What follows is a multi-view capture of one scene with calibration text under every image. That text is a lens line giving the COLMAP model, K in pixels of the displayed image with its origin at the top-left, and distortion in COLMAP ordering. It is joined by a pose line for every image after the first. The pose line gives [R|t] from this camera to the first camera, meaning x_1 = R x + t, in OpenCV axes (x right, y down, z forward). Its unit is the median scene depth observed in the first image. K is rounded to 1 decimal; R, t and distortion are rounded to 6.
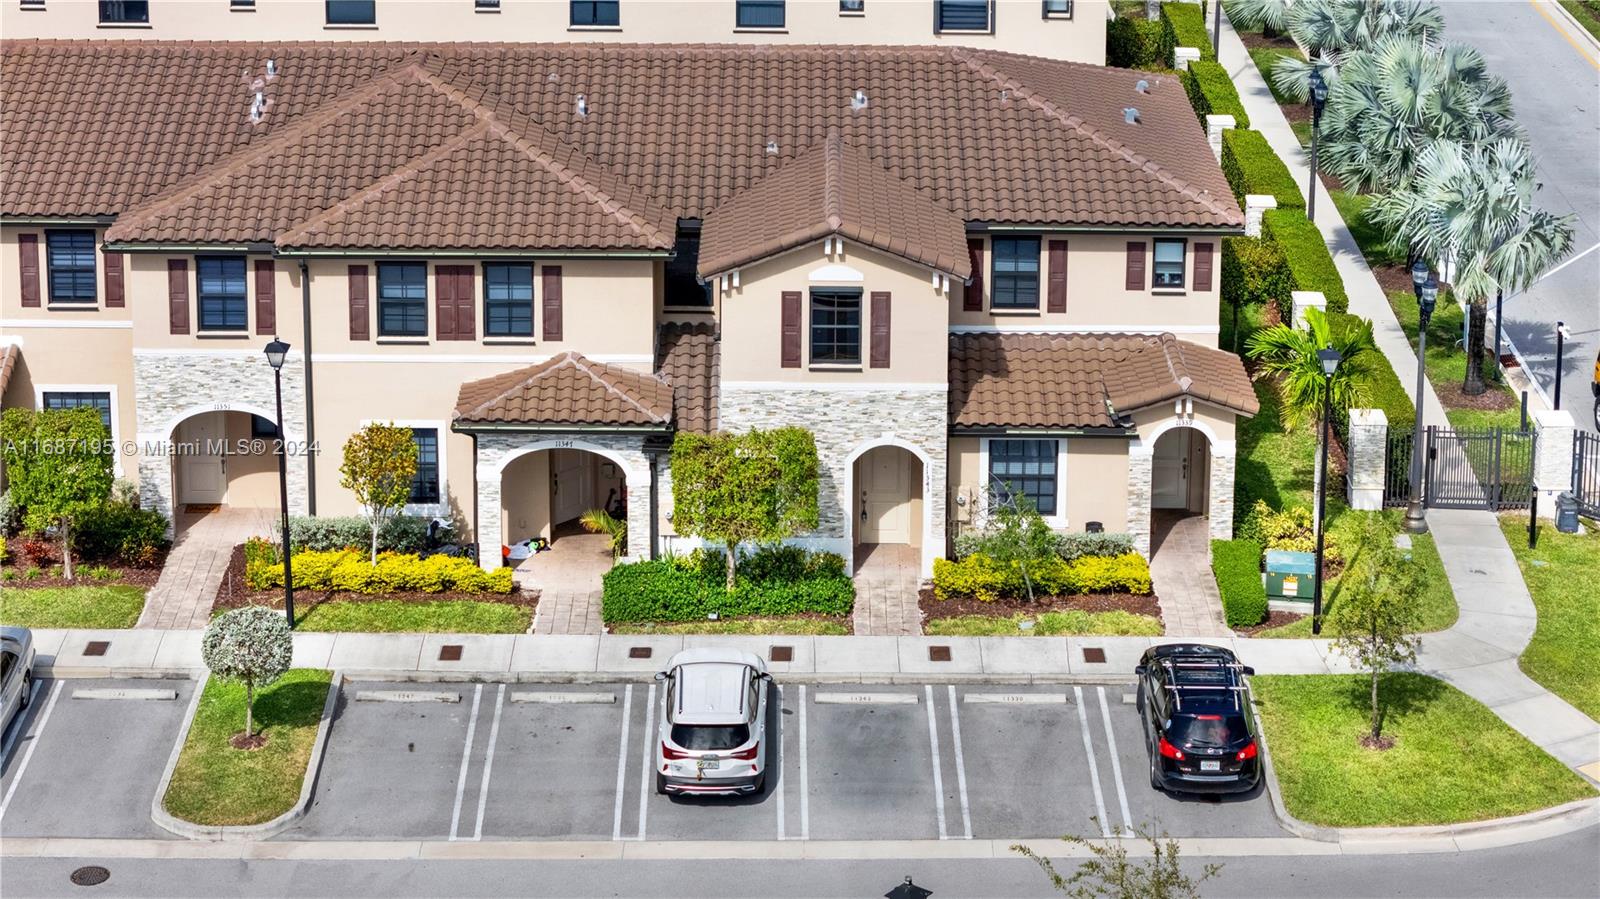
lens RADIAL K [[3286.9, 0, 800.0], [0, 3286.9, 449.5], [0, 0, 1]] dist [-0.192208, 0.012773]
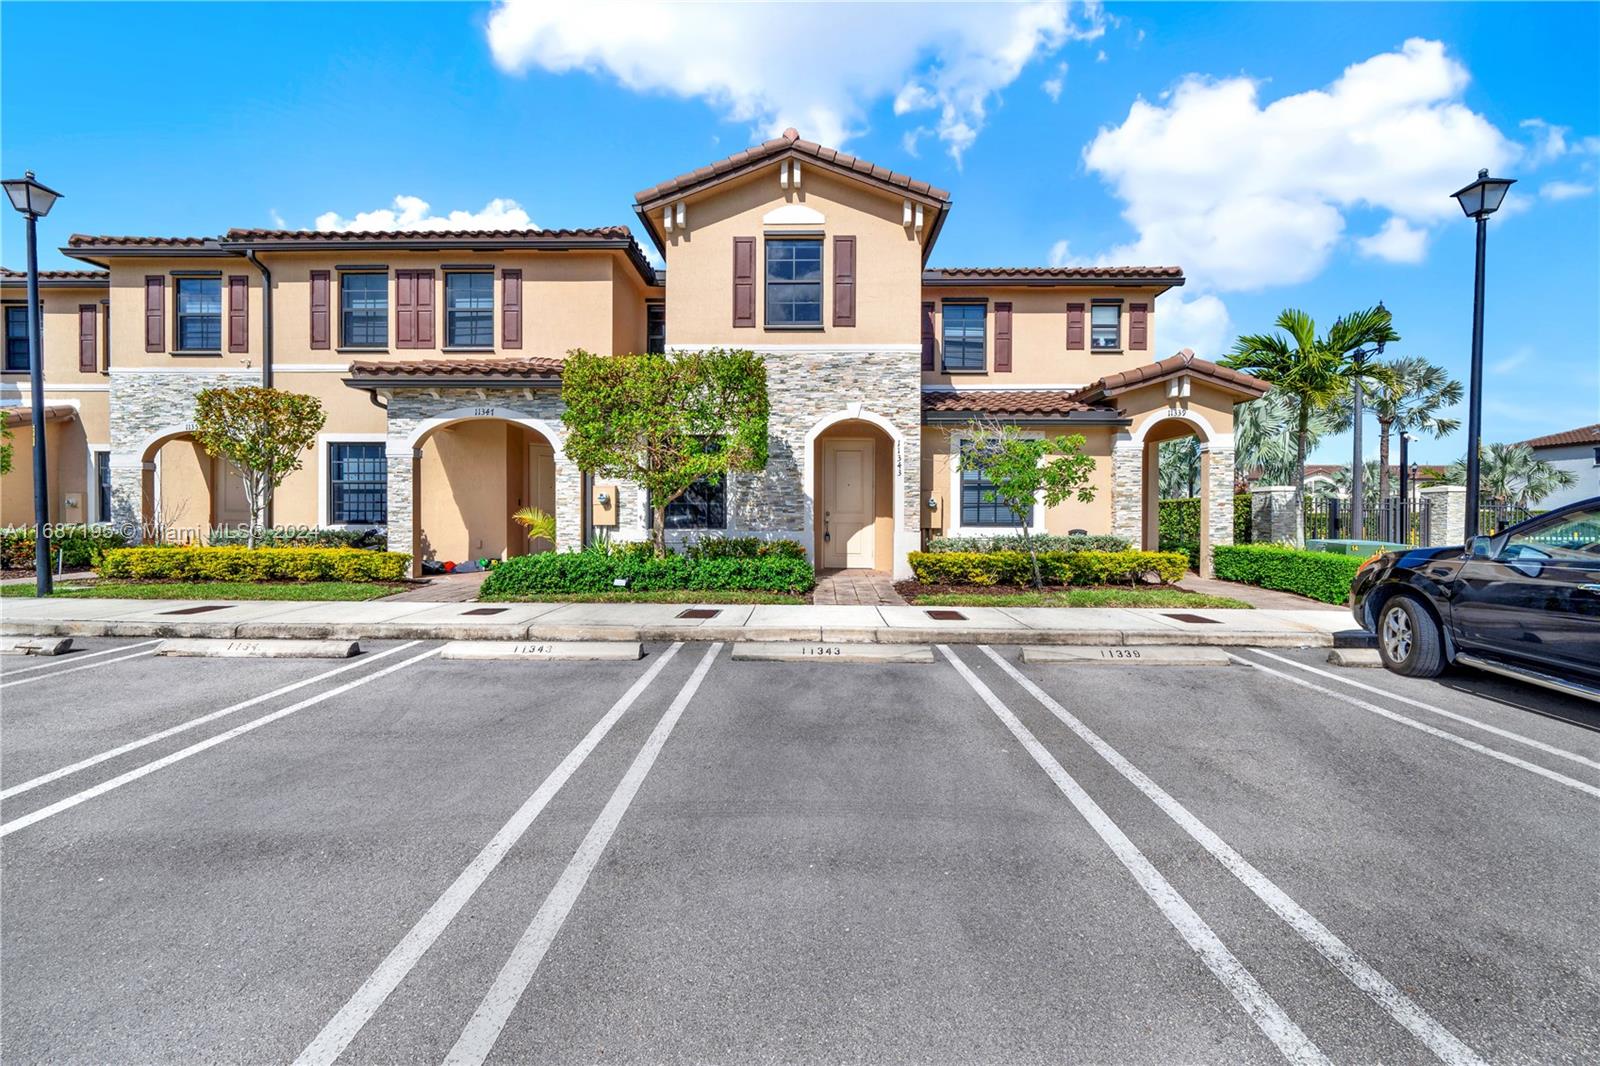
lens RADIAL K [[725.1, 0, 796.3], [0, 725.1, 523.2], [0, 0, 1]] dist [-0.002533, -0.000028]
pose [[0.999674, 0.000523, -0.025509, 0.016347], [-0.008322, 0.951790, -0.306637, 0.085176], [0.024119, 0.306749, 0.951485, 0.824091]]
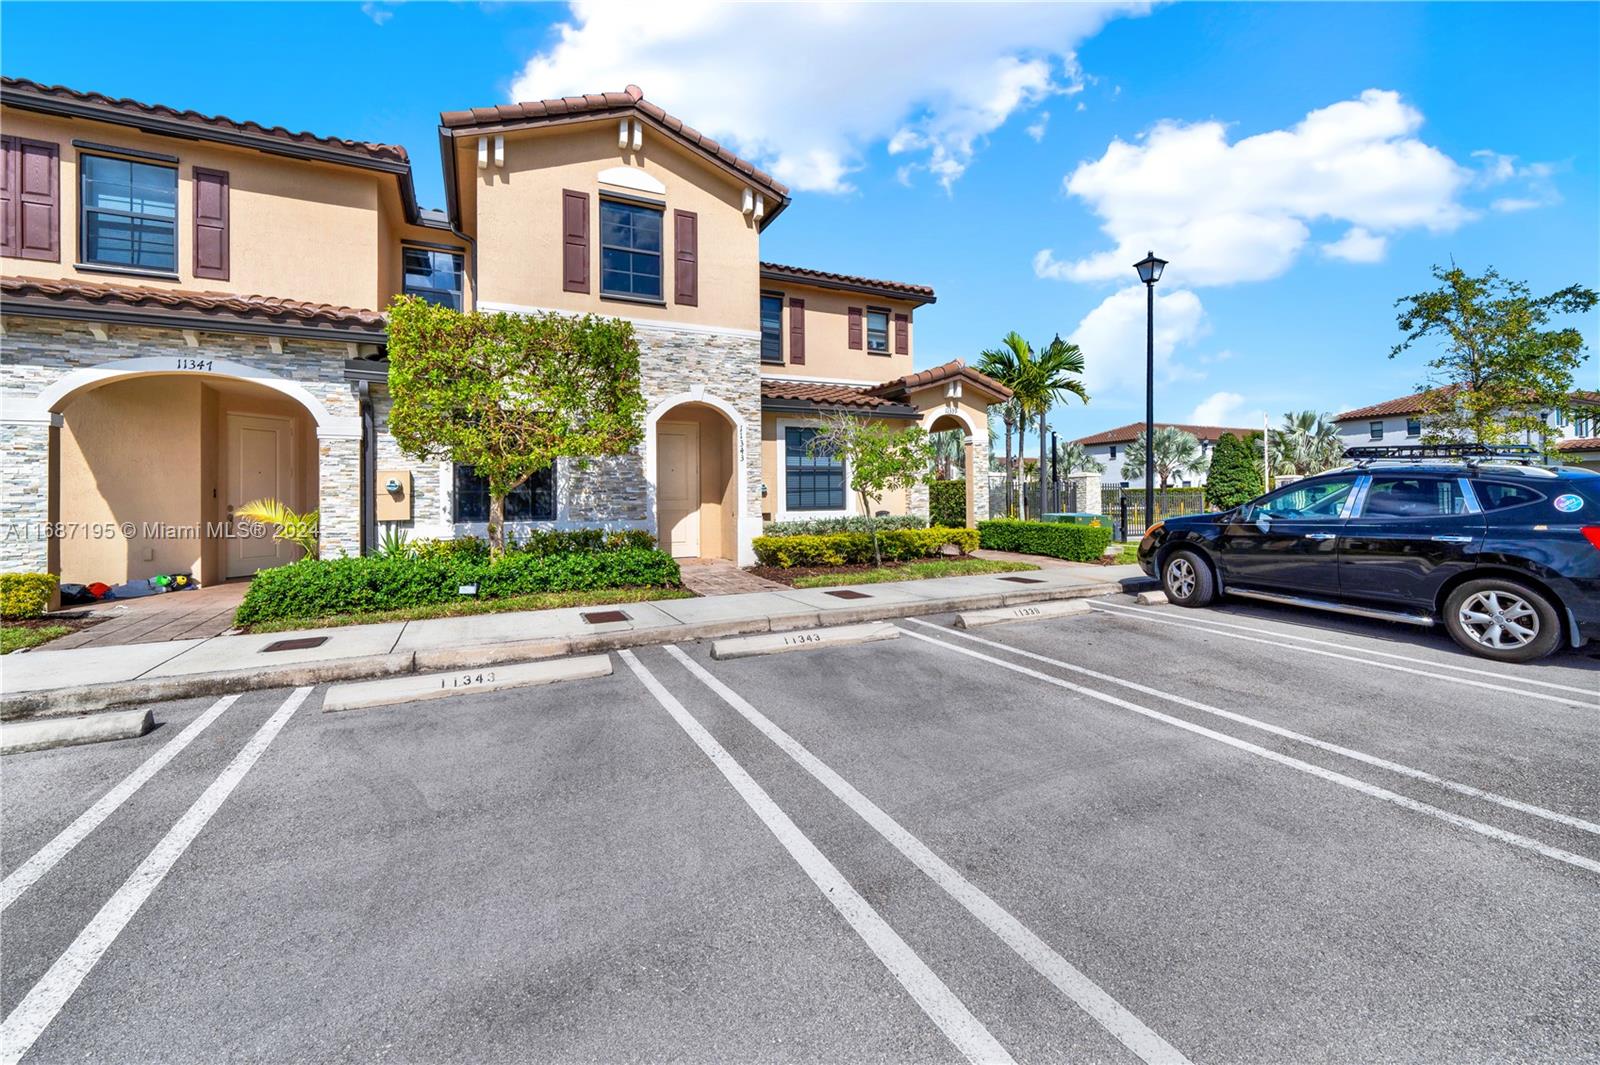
lens RADIAL K [[725.6, 0, 846.3], [0, 725.6, 493.9], [0, 0, 1]] dist [-0.001840, -0.000042]
pose [[0.869894, -0.013762, 0.493046, -0.032519], [0.174646, 0.943445, -0.281799, 0.080782], [-0.461284, 0.331244, 0.823101, 0.836786]]
